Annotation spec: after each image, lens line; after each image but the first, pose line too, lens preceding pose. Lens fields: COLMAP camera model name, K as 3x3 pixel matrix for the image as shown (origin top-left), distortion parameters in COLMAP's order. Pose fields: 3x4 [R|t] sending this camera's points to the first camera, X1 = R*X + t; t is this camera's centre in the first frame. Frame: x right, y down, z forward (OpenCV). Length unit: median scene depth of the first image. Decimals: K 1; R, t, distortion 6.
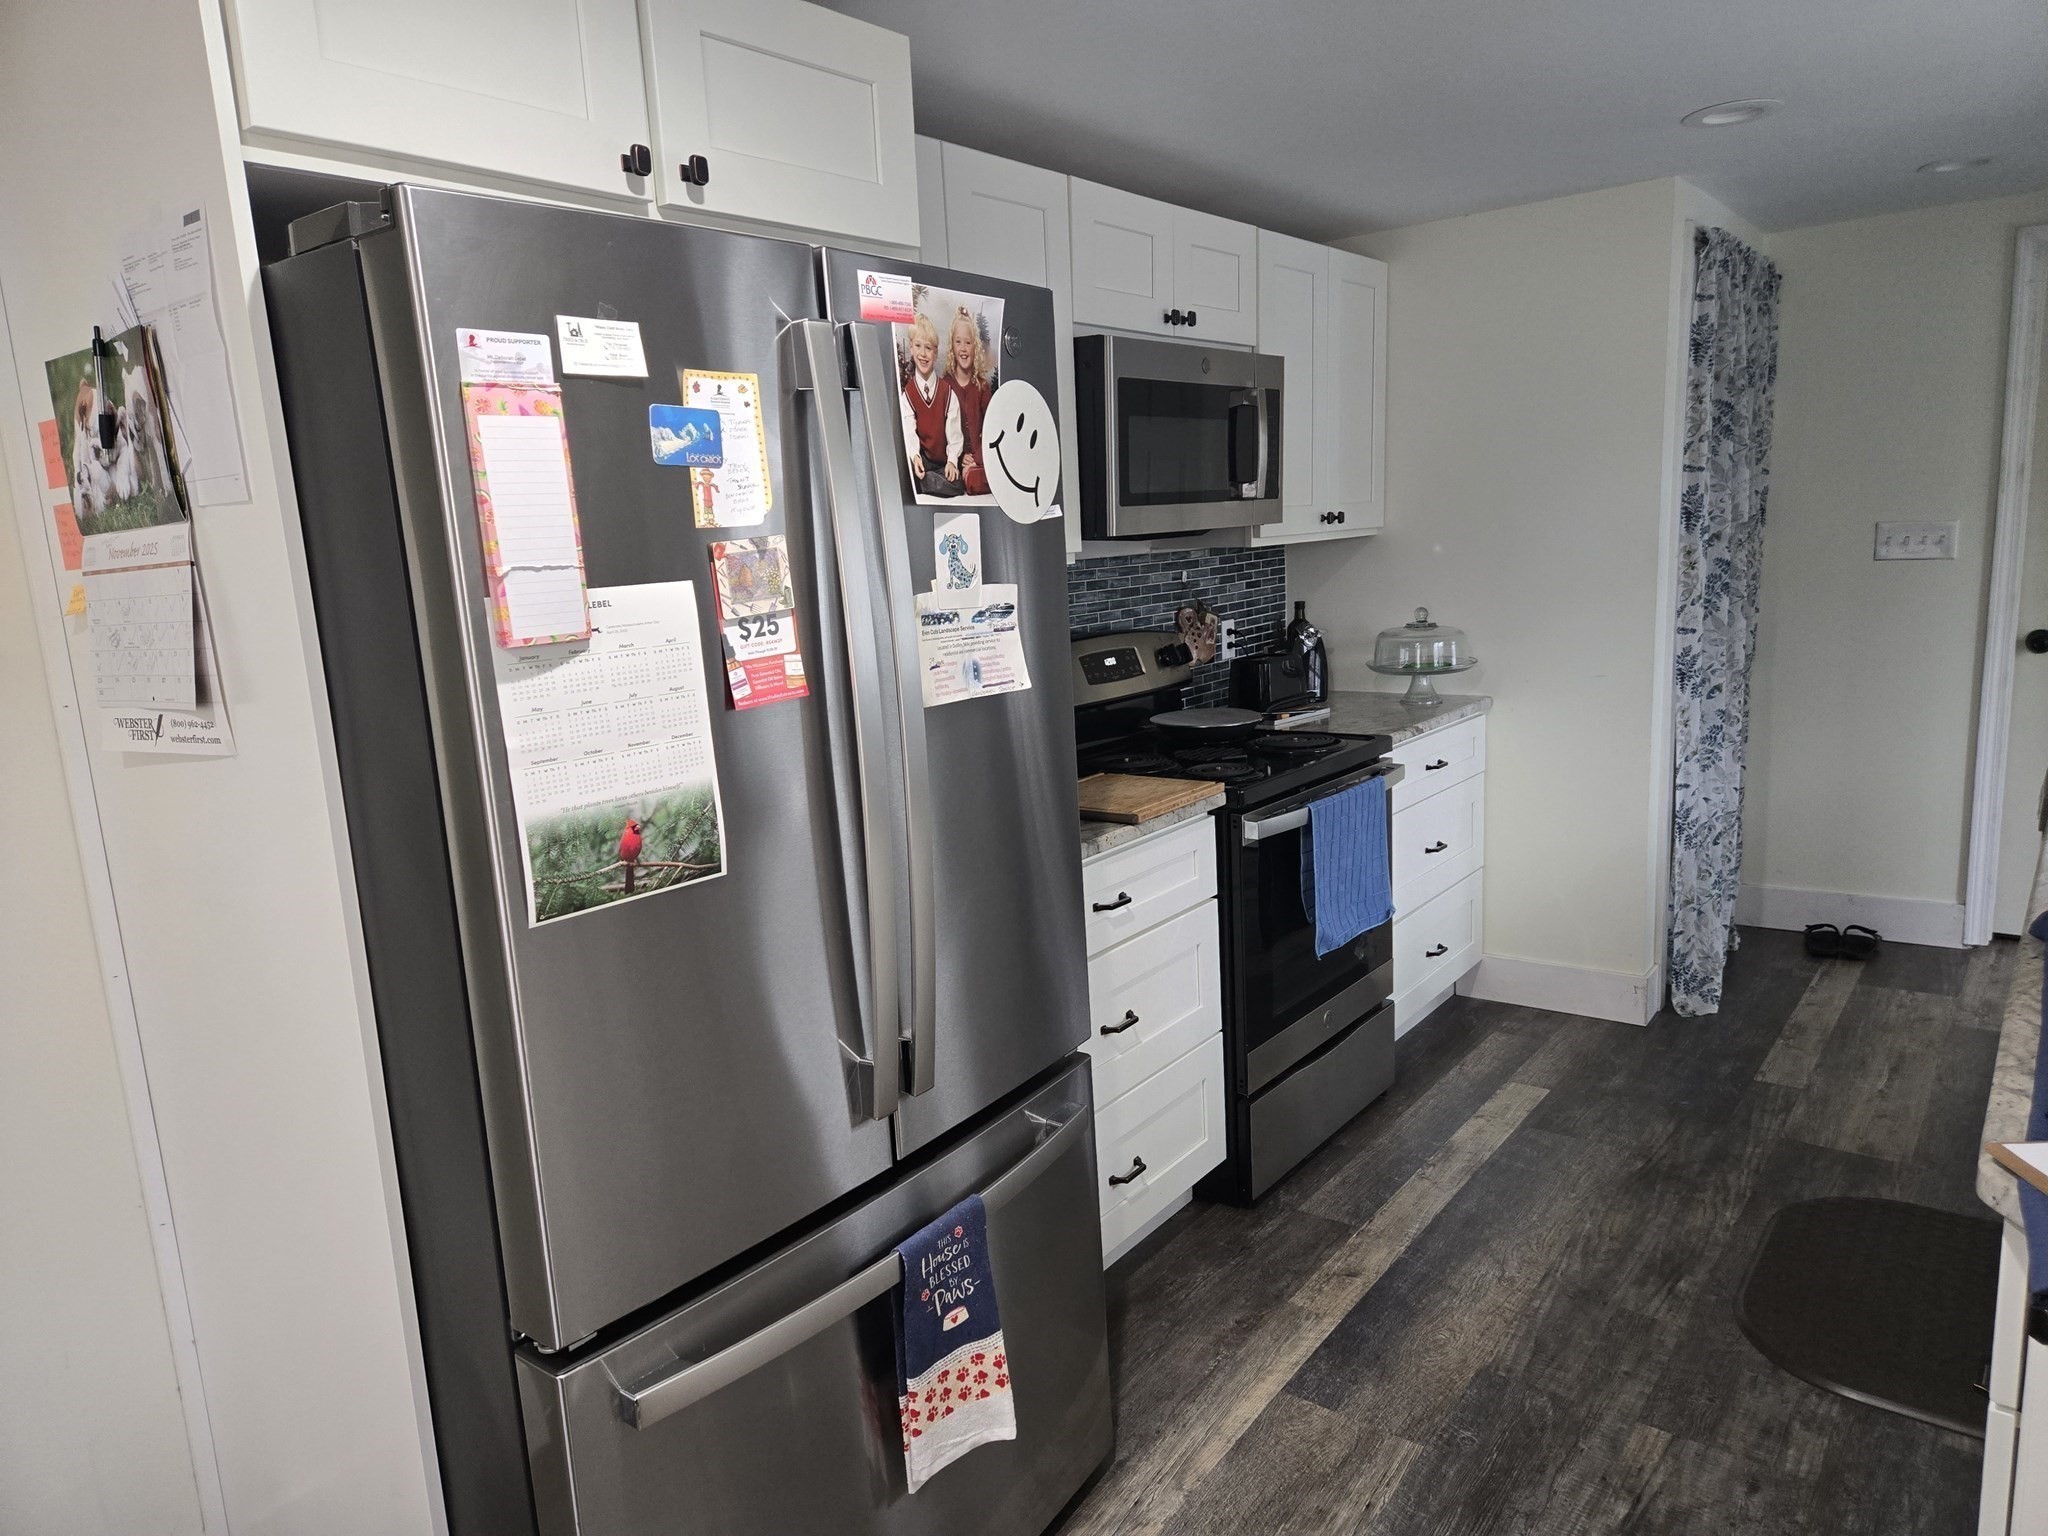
lens RADIAL K [[1366.8, 0, 1018.6], [0, 1366.8, 762.2], [0, 0, 1]] dist [0.029115, -0.004159]
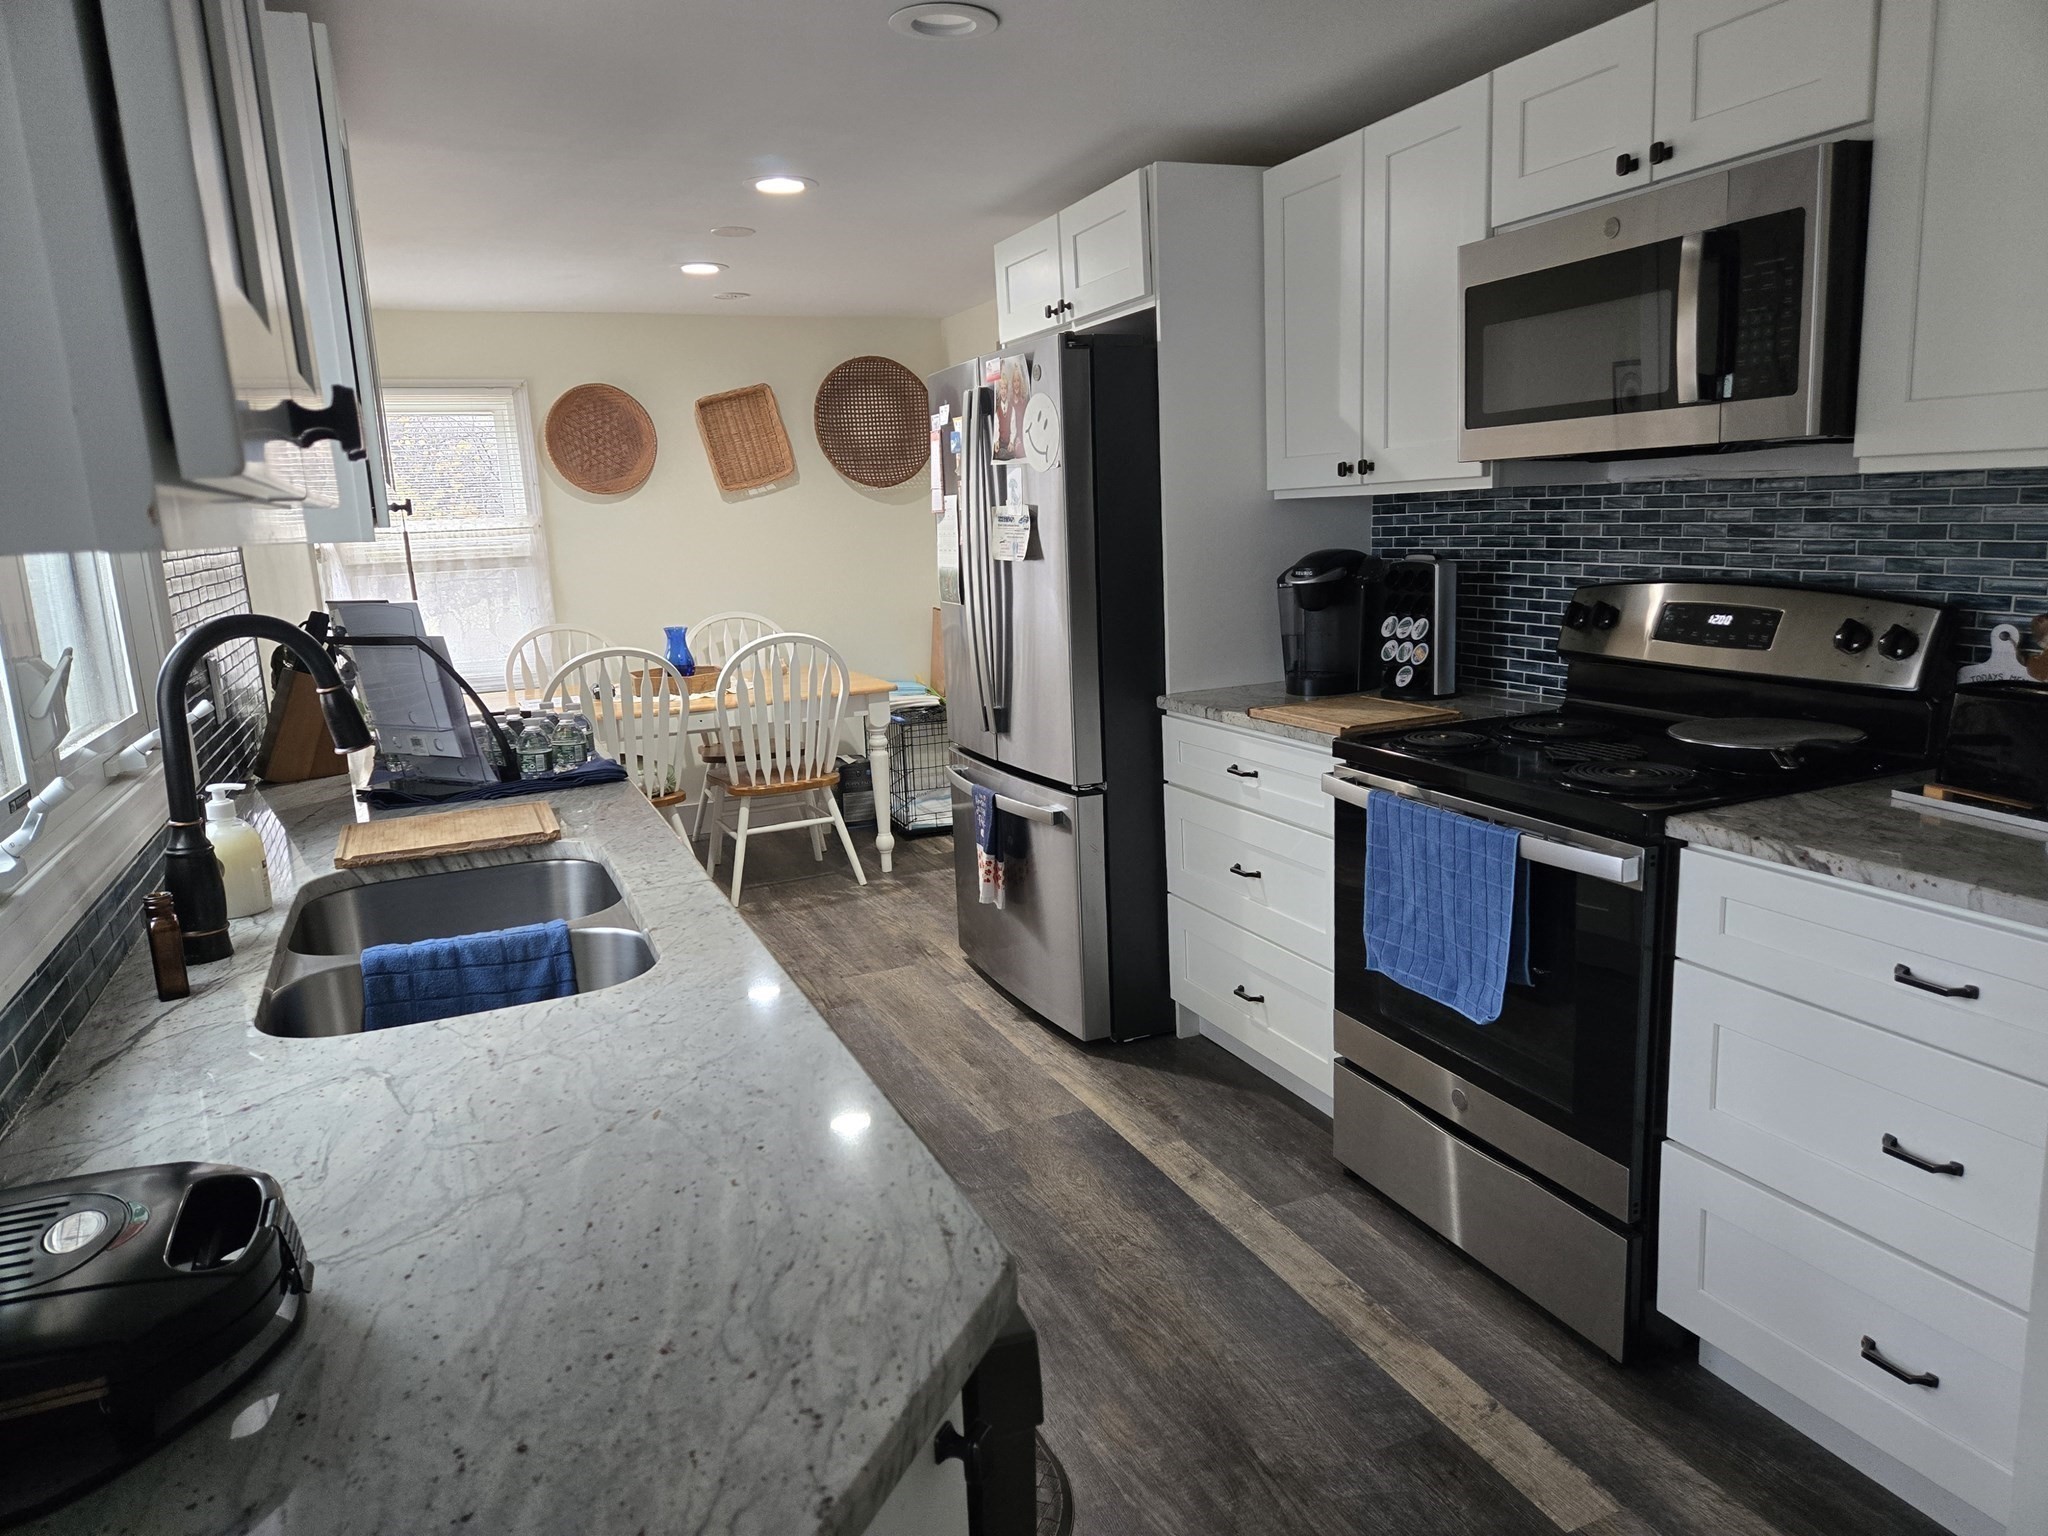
lens RADIAL K [[1366.8, 0, 1024.5], [0, 1366.8, 763.3], [0, 0, 1]] dist [0.029115, -0.004159]
pose [[-0.475508, 0.248563, -0.843865, 1.059516], [-0.071462, 0.945168, 0.318670, -0.250023], [0.876804, 0.211834, -0.431673, 1.195542]]
